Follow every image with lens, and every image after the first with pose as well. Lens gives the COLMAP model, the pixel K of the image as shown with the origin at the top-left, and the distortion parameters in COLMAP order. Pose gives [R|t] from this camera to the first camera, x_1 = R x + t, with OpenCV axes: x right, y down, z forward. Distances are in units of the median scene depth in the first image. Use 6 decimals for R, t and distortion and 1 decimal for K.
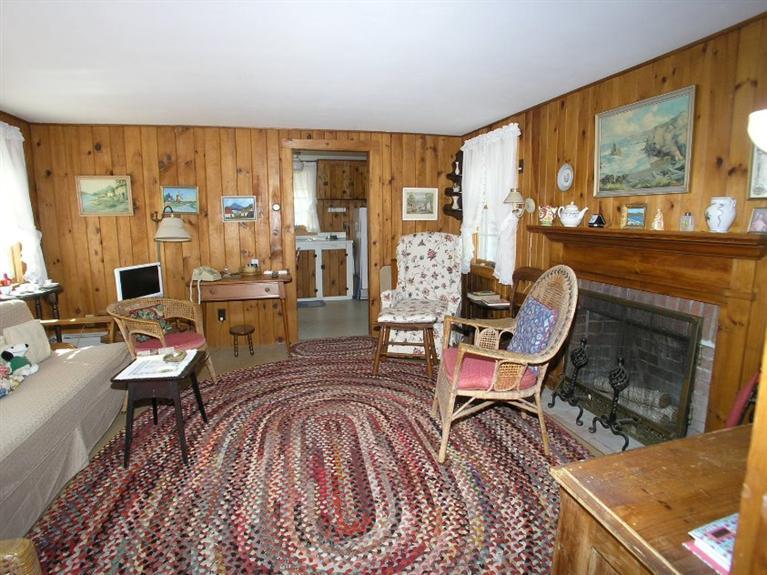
lens RADIAL K [[432.5, 0, 383.5], [0, 432.5, 287.5], [0, 0, 1]] dist [-0.098517, 0.035896]
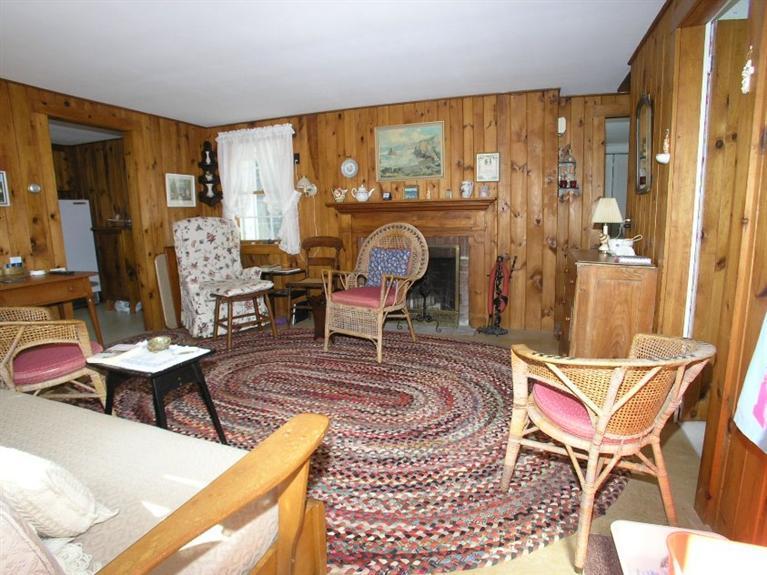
lens RADIAL K [[432.5, 0, 383.5], [0, 432.5, 287.5], [0, 0, 1]] dist [-0.098517, 0.035896]
pose [[0.560386, -0.147629, 0.814968, -0.660363], [0.157128, 0.985066, 0.070397, 0.045585], [-0.813190, 0.088605, 0.575214, 0.099743]]
